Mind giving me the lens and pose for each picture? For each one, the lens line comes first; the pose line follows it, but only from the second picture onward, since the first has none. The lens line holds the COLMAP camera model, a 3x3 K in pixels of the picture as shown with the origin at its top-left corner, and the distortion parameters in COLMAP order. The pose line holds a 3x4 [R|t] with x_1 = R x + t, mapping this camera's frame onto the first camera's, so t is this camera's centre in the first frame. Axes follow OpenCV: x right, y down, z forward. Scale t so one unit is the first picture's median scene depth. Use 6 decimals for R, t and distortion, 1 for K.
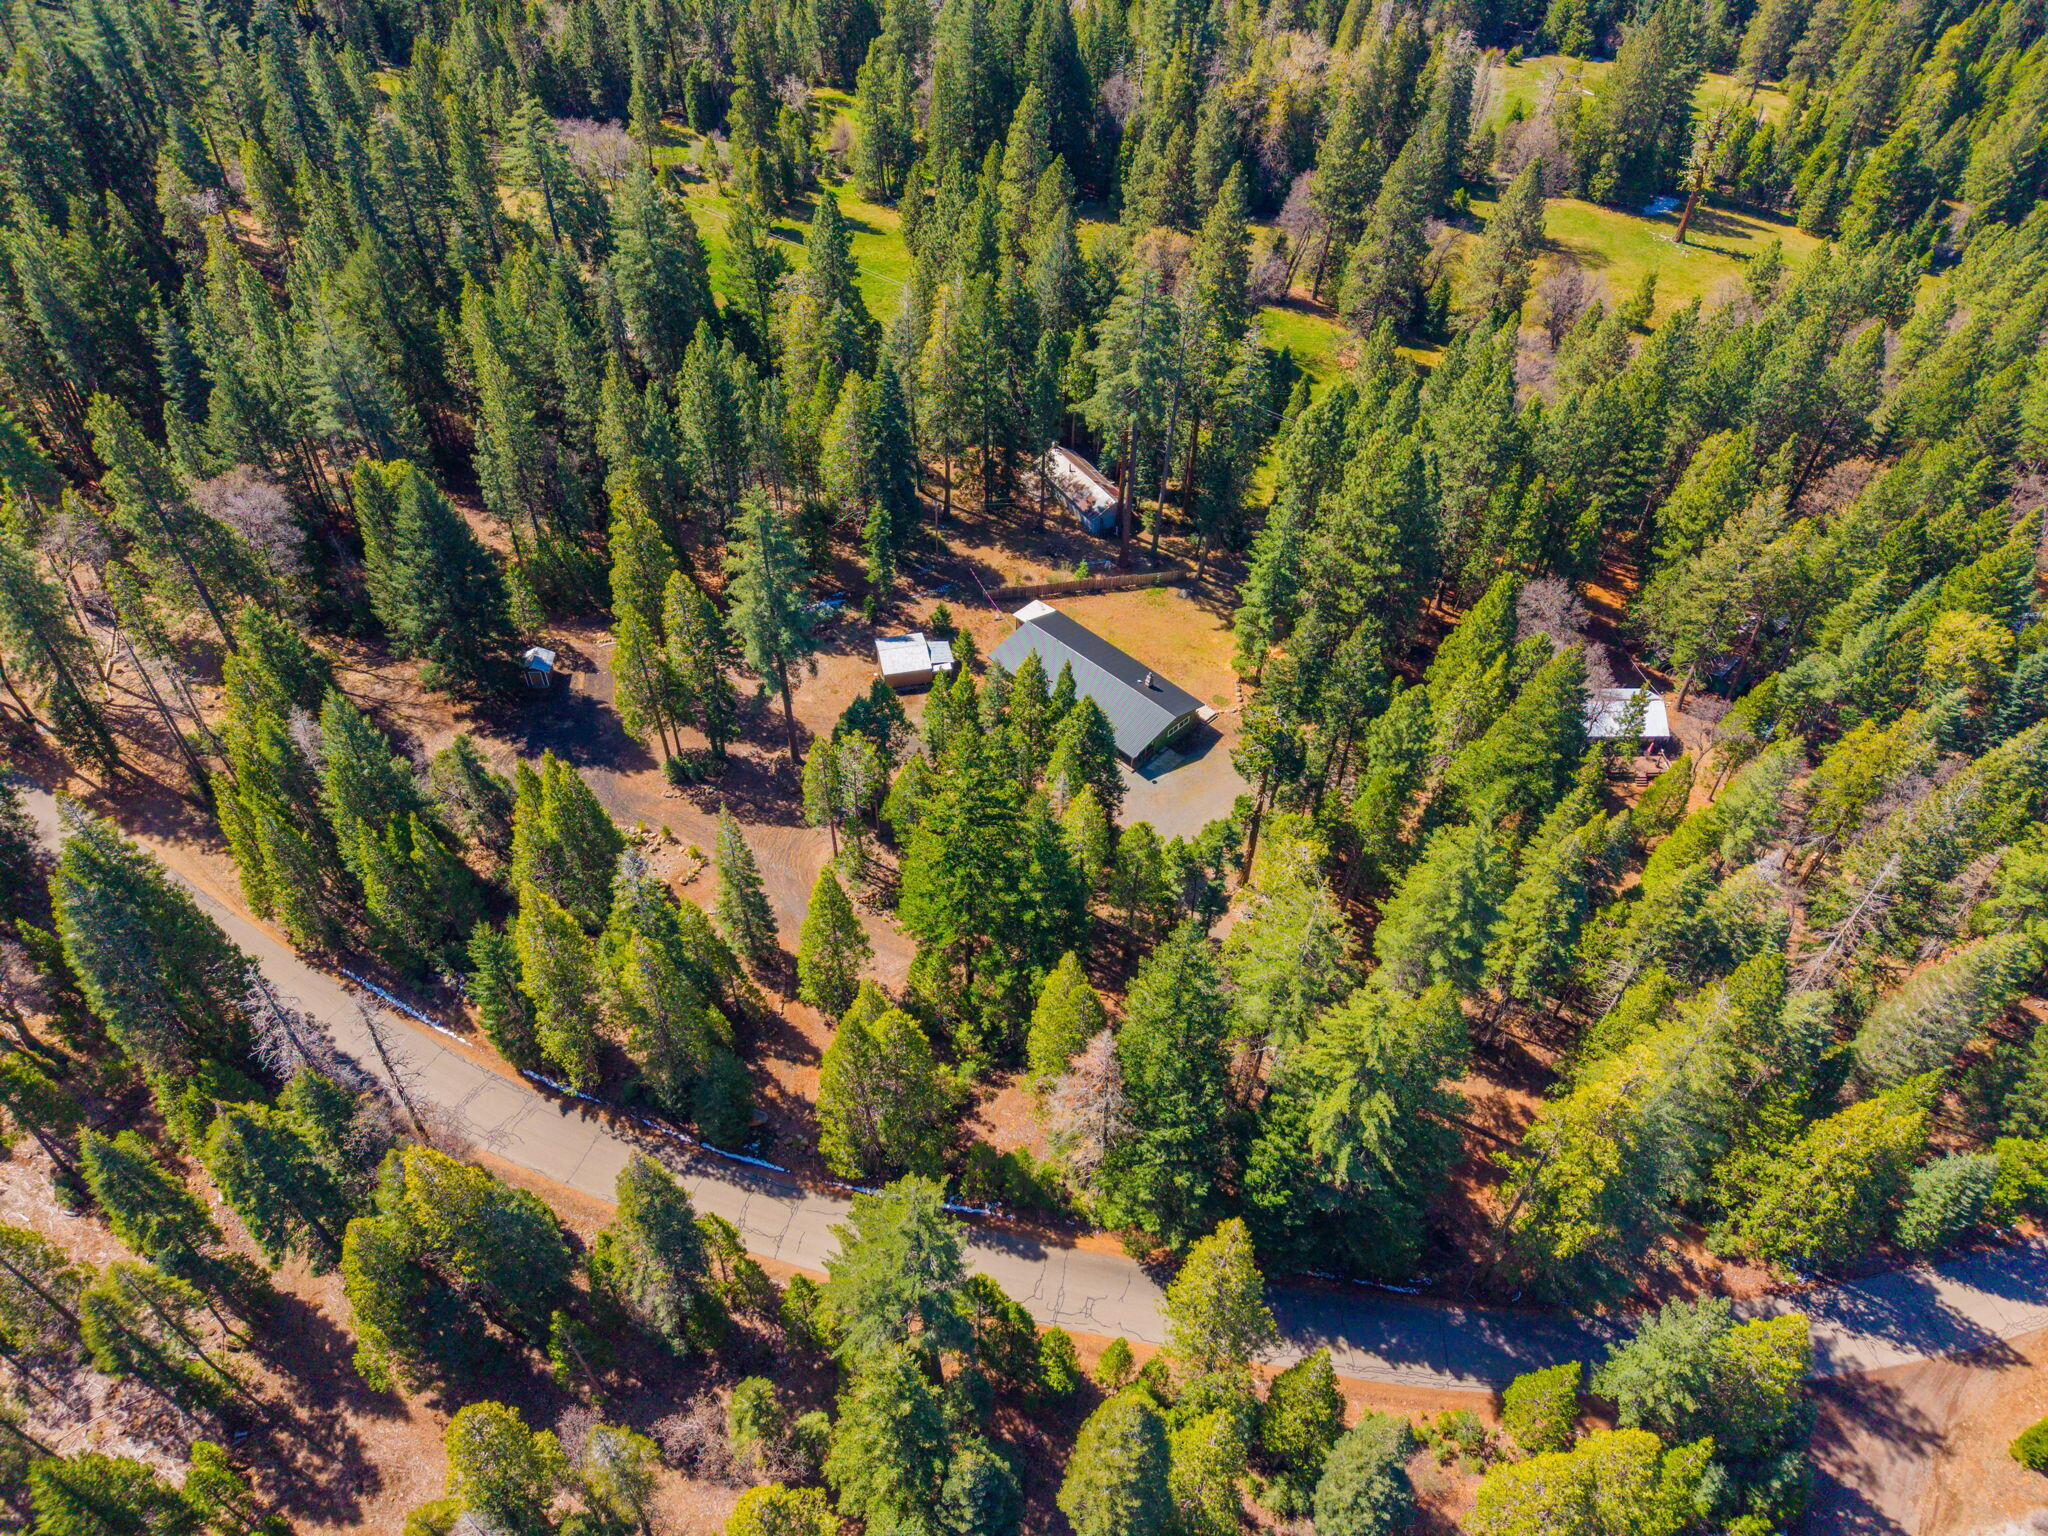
lens RADIAL K [[1374.5, 0, 1017.0], [0, 1374.5, 764.3], [0, 0, 1]] dist [0.018773, -0.020307]
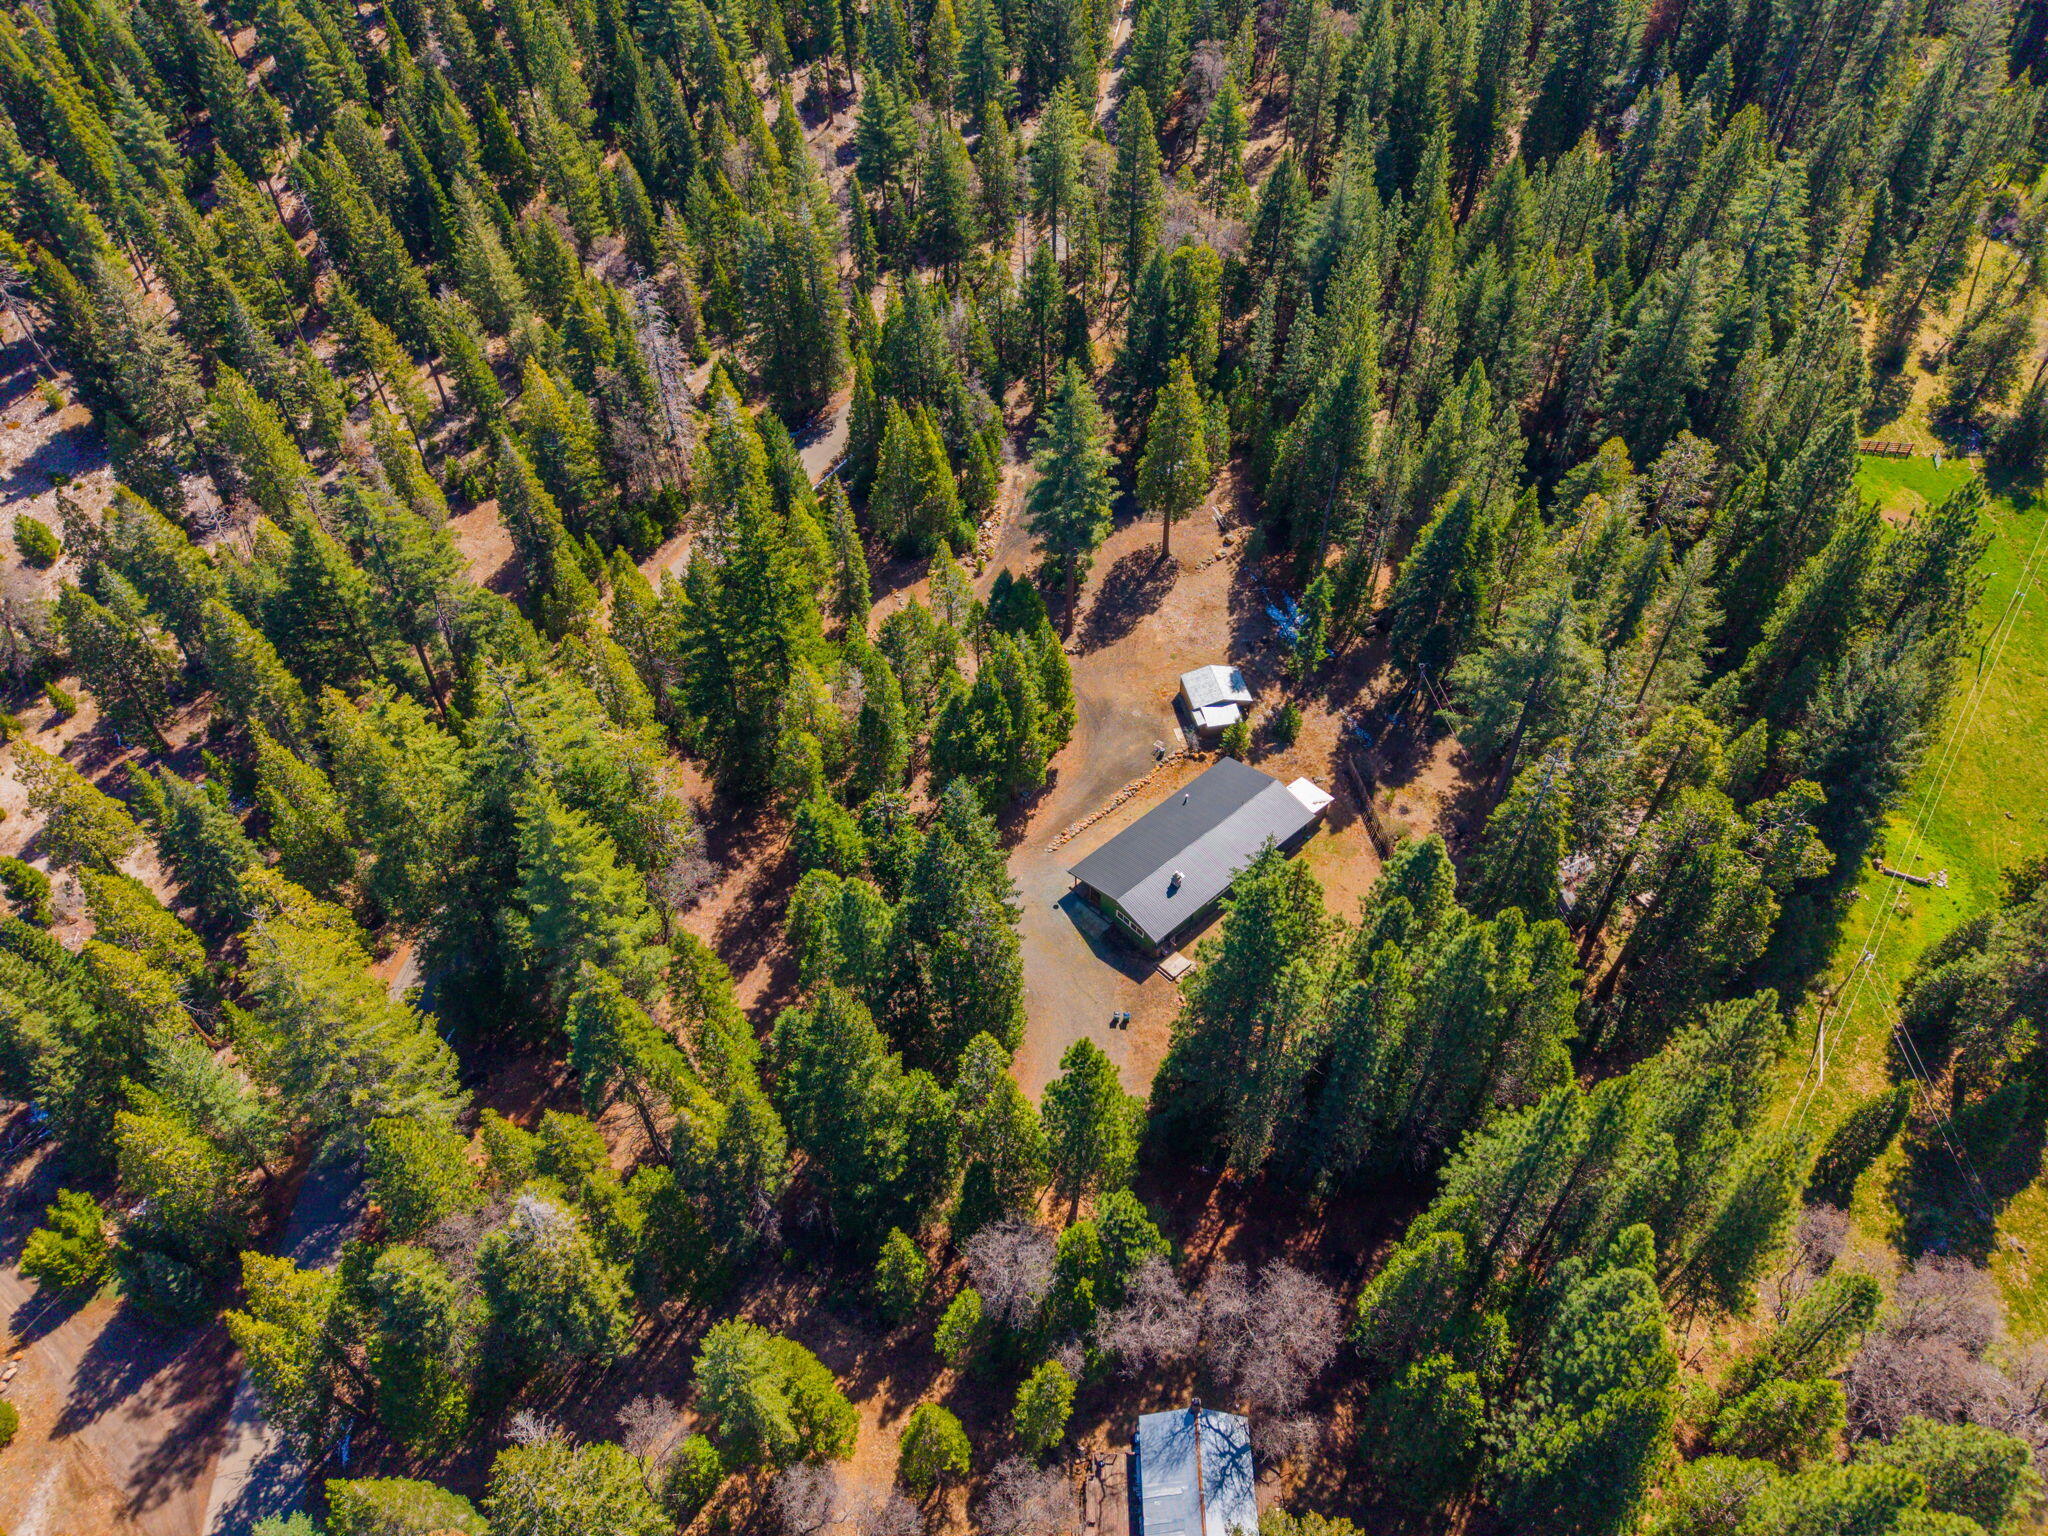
lens RADIAL K [[1374.5, 0, 1015.8], [0, 1374.5, 762.0], [0, 0, 1]] dist [0.018773, -0.020307]
pose [[-0.045426, 0.705601, -0.707152, 0.598989], [-0.693434, 0.487283, 0.530758, -0.440059], [0.719087, 0.514473, 0.467152, 0.455771]]
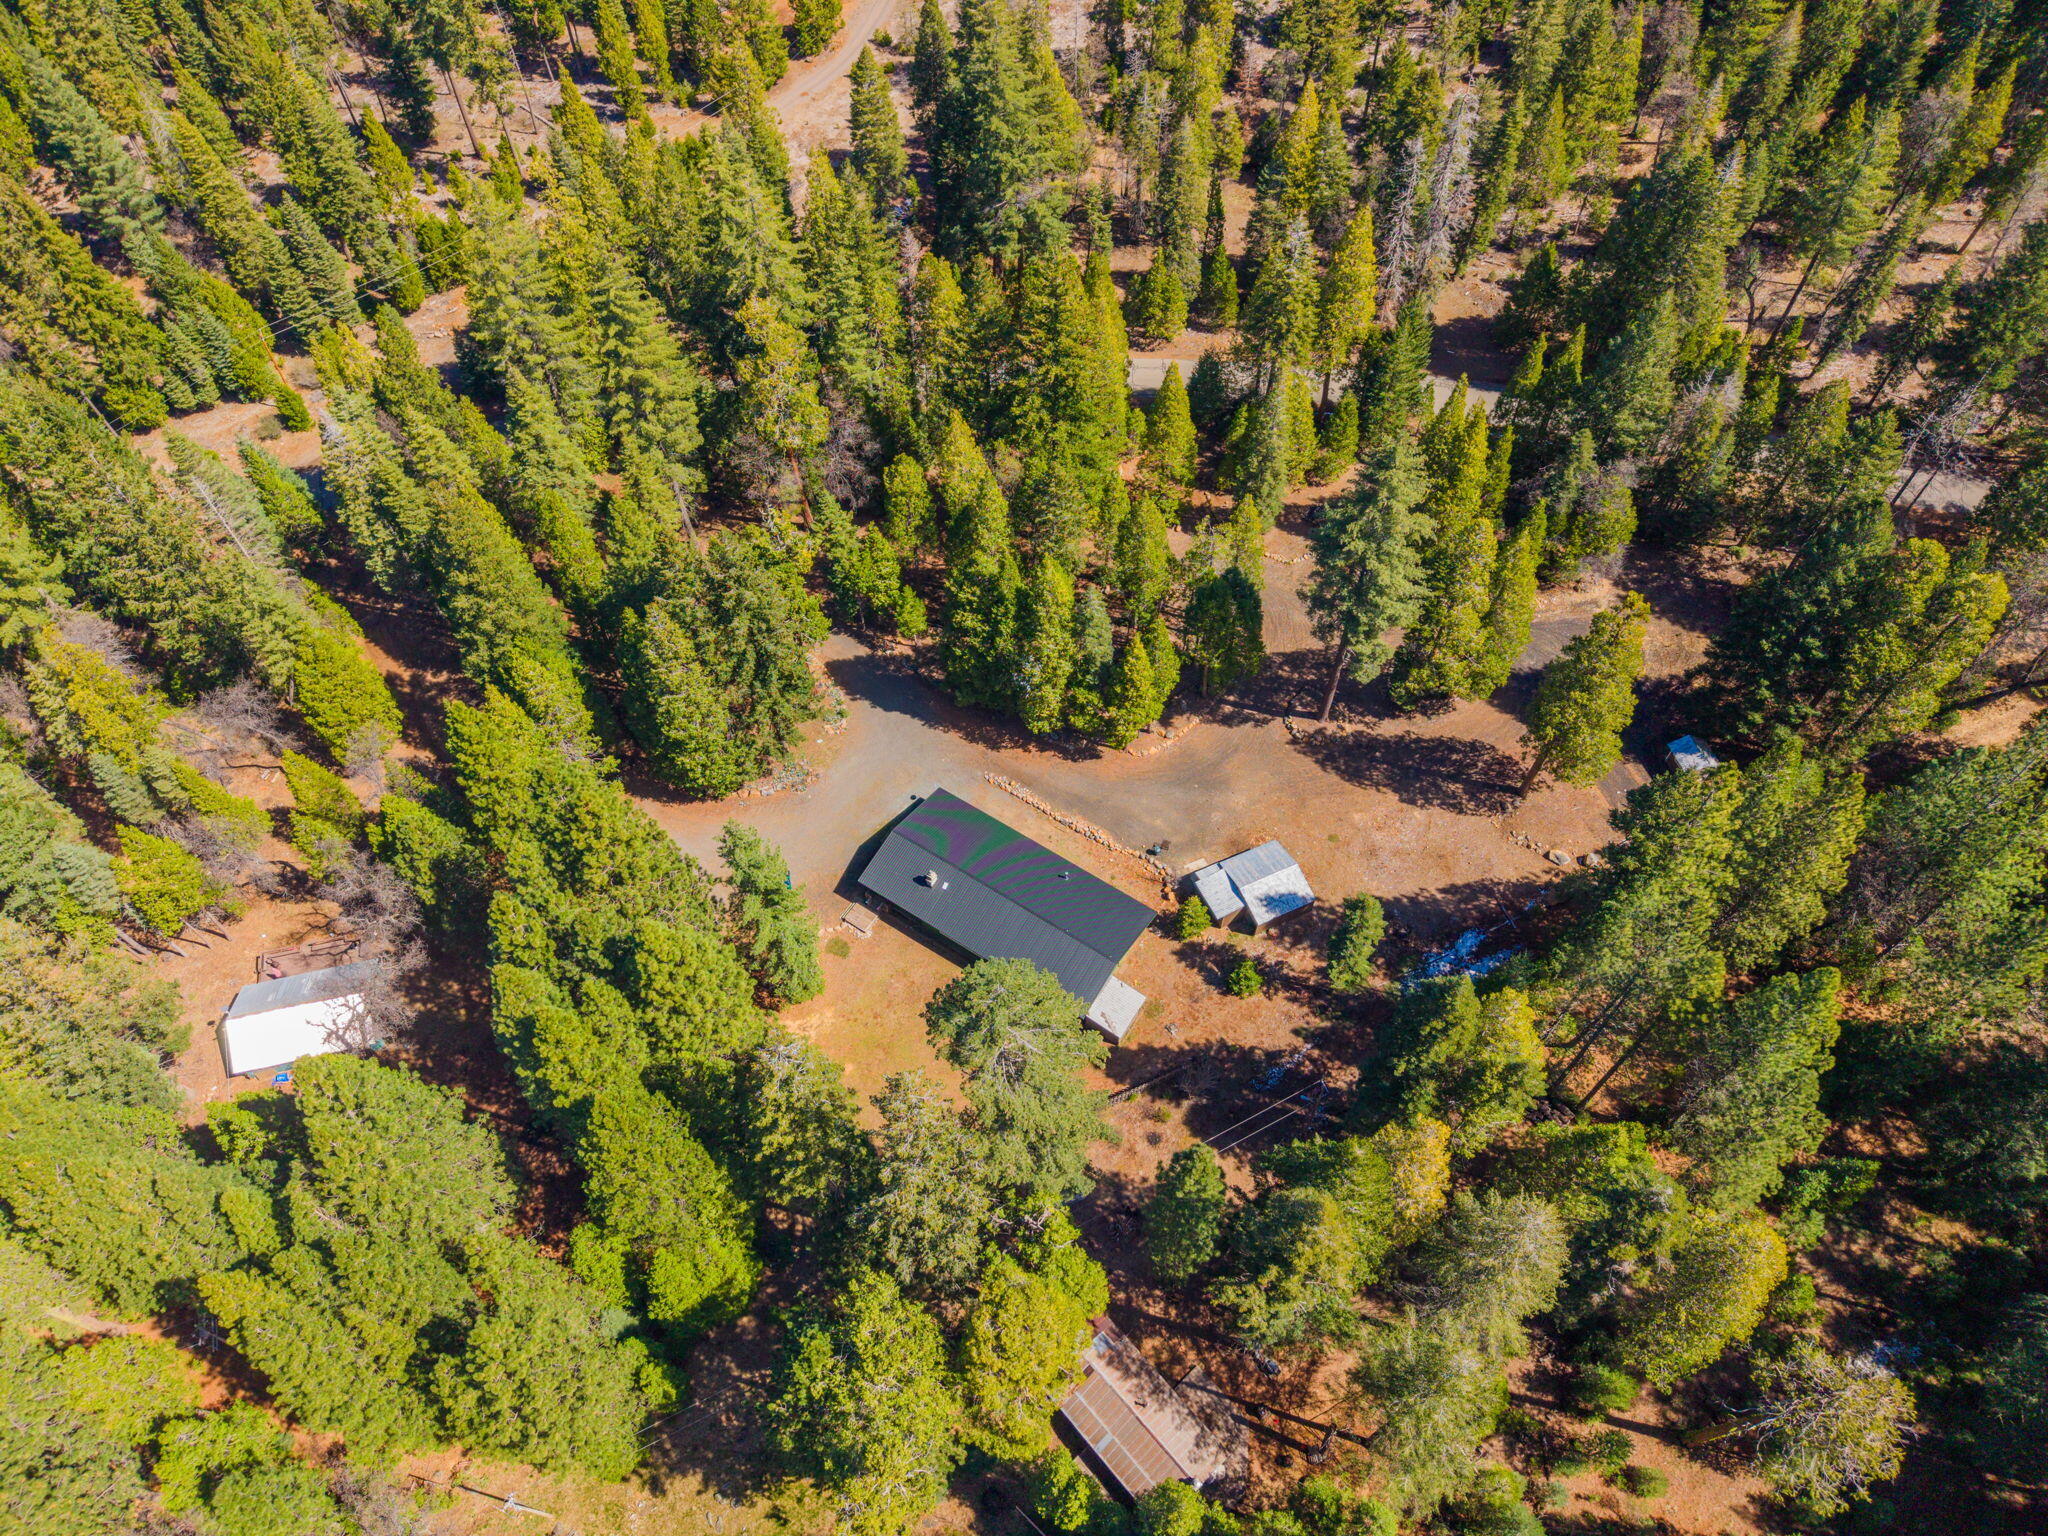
lens RADIAL K [[1374.5, 0, 1015.7], [0, 1374.5, 768.3], [0, 0, 1]] dist [0.018773, -0.020307]
pose [[-0.980846, 0.161590, -0.108764, 0.113840], [-0.136753, -0.173652, 0.975266, -0.732344], [0.138706, 0.971460, 0.192424, 0.737449]]
